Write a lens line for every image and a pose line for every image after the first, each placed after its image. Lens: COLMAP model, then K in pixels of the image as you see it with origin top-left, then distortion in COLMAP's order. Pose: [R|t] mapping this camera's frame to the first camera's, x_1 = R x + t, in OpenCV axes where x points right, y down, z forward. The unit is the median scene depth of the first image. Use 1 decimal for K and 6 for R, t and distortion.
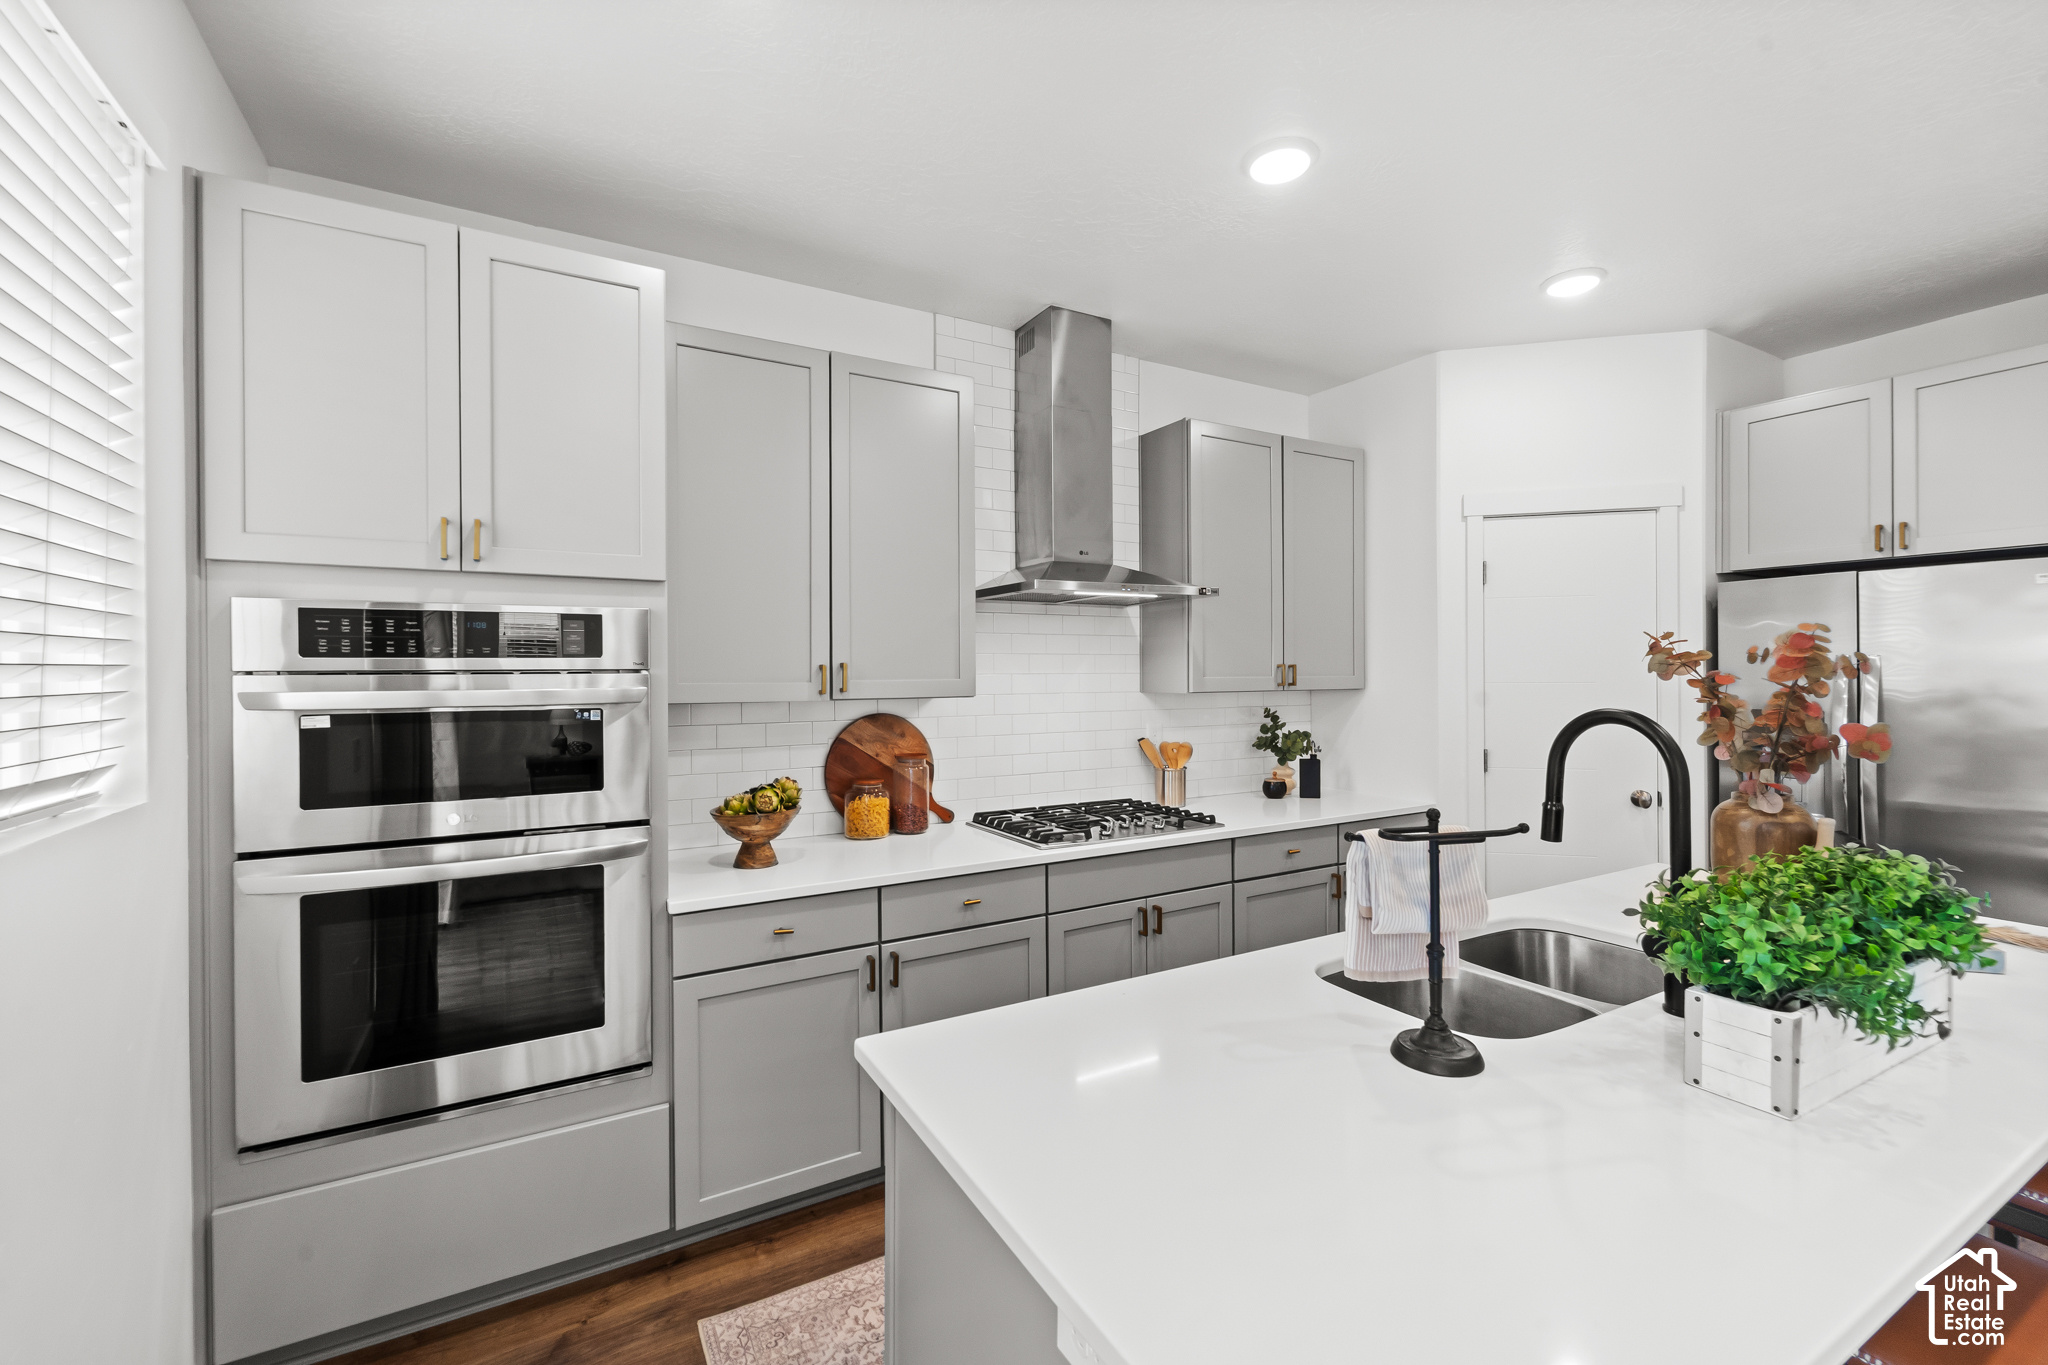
lens RADIAL K [[851.9, 0, 1022.5], [0, 851.9, 666.6], [0, 0, 1]] dist [0.000250, 0.000326]
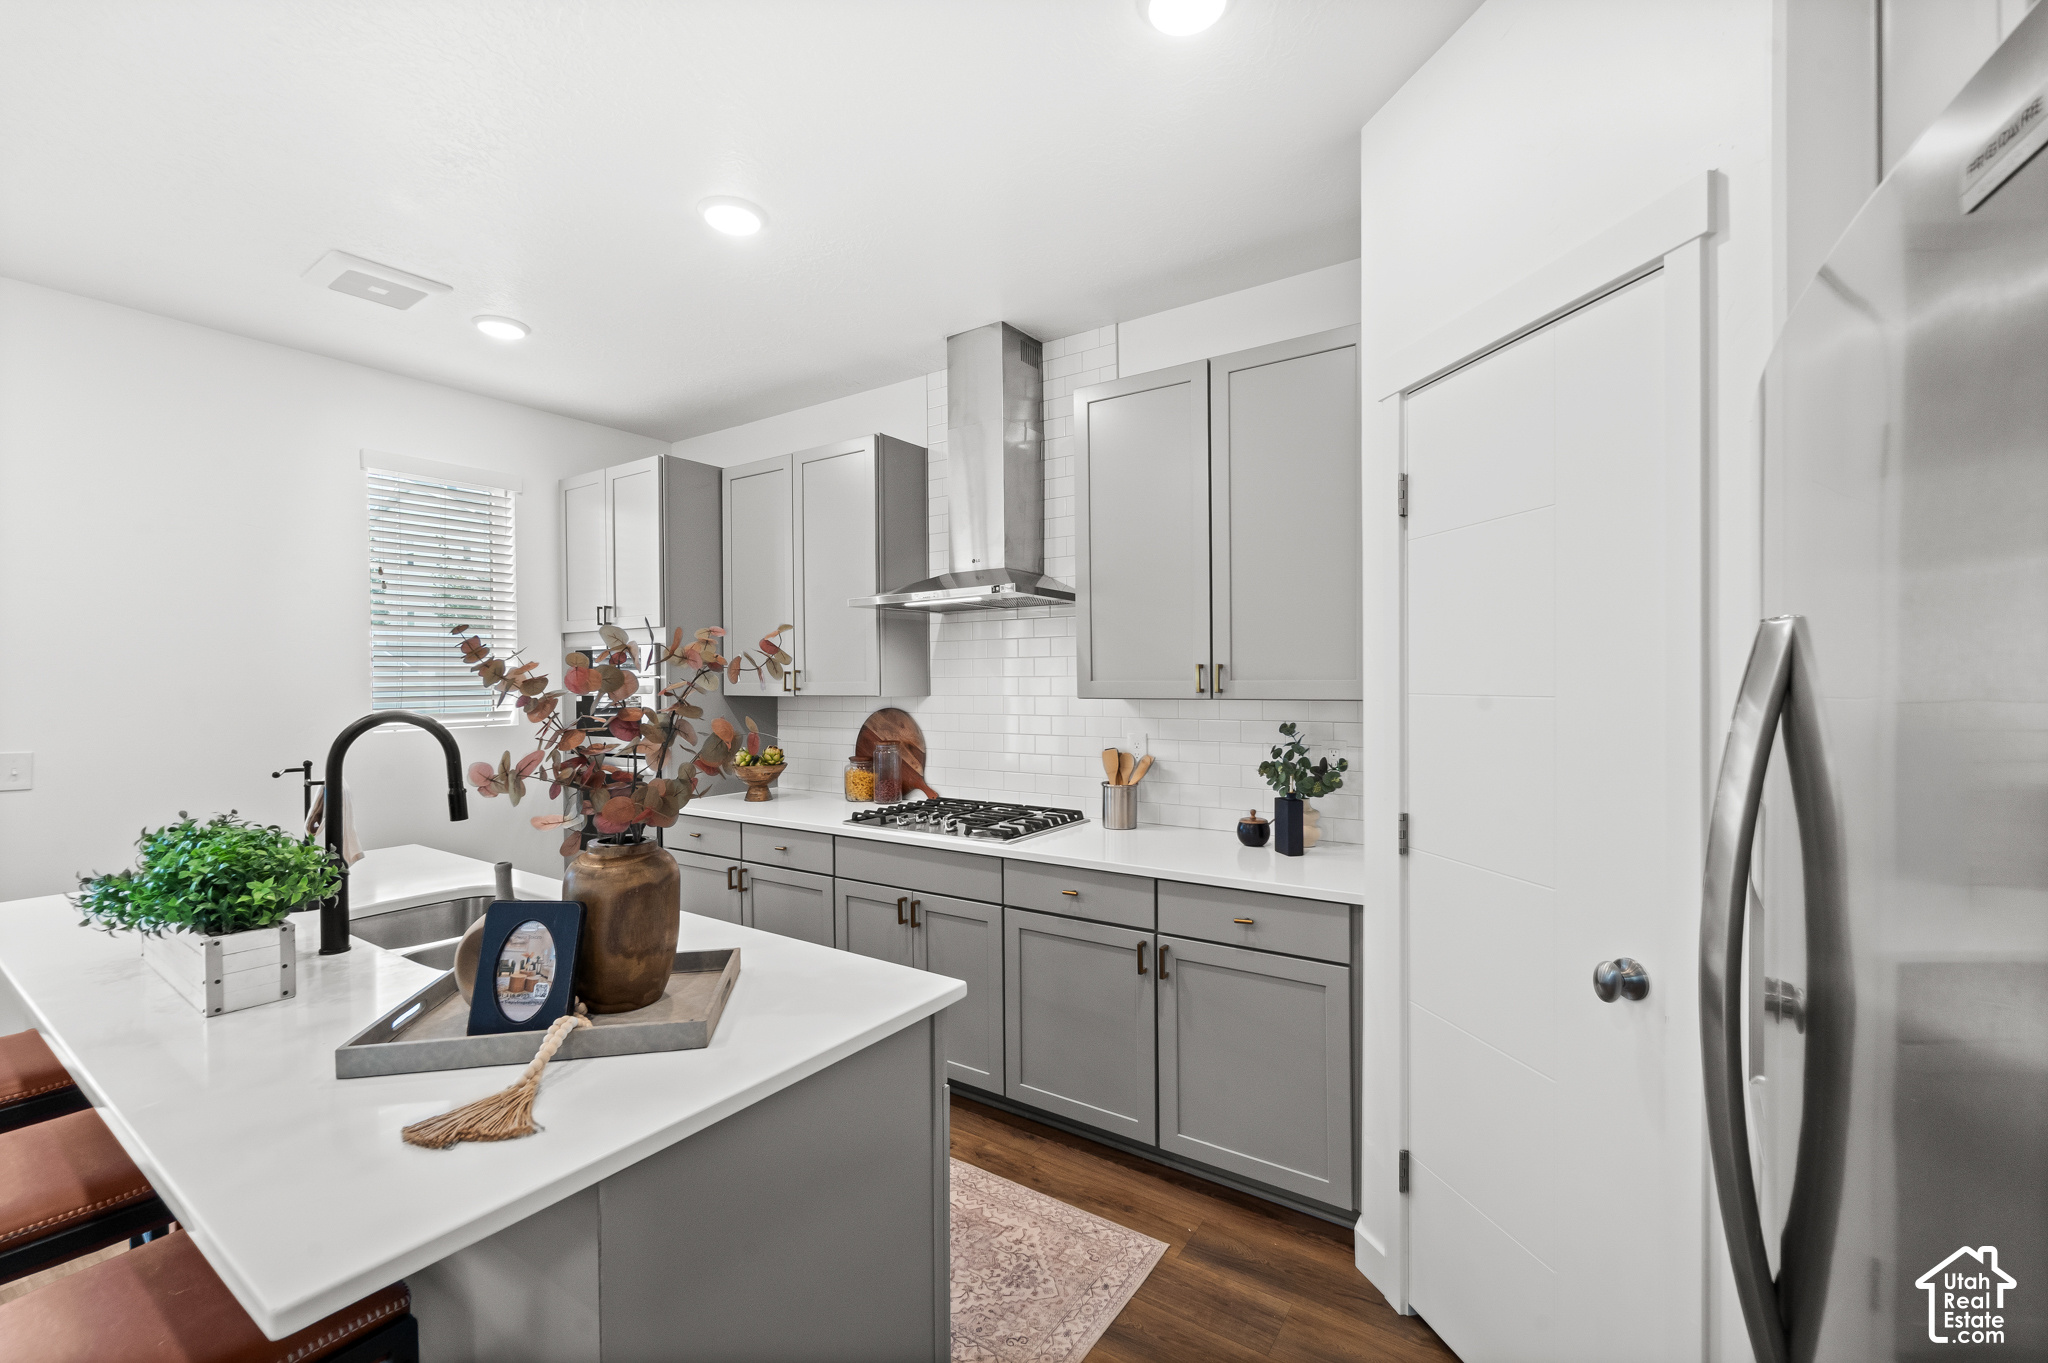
lens RADIAL K [[851.9, 0, 1022.5], [0, 851.9, 665.6], [0, 0, 1]] dist [0.000250, 0.000326]
pose [[0.439898, -0.010121, -0.897991, 0.956535], [0.016270, 0.999862, -0.003299, -0.000968], [0.897900, -0.013159, 0.440002, 0.548878]]
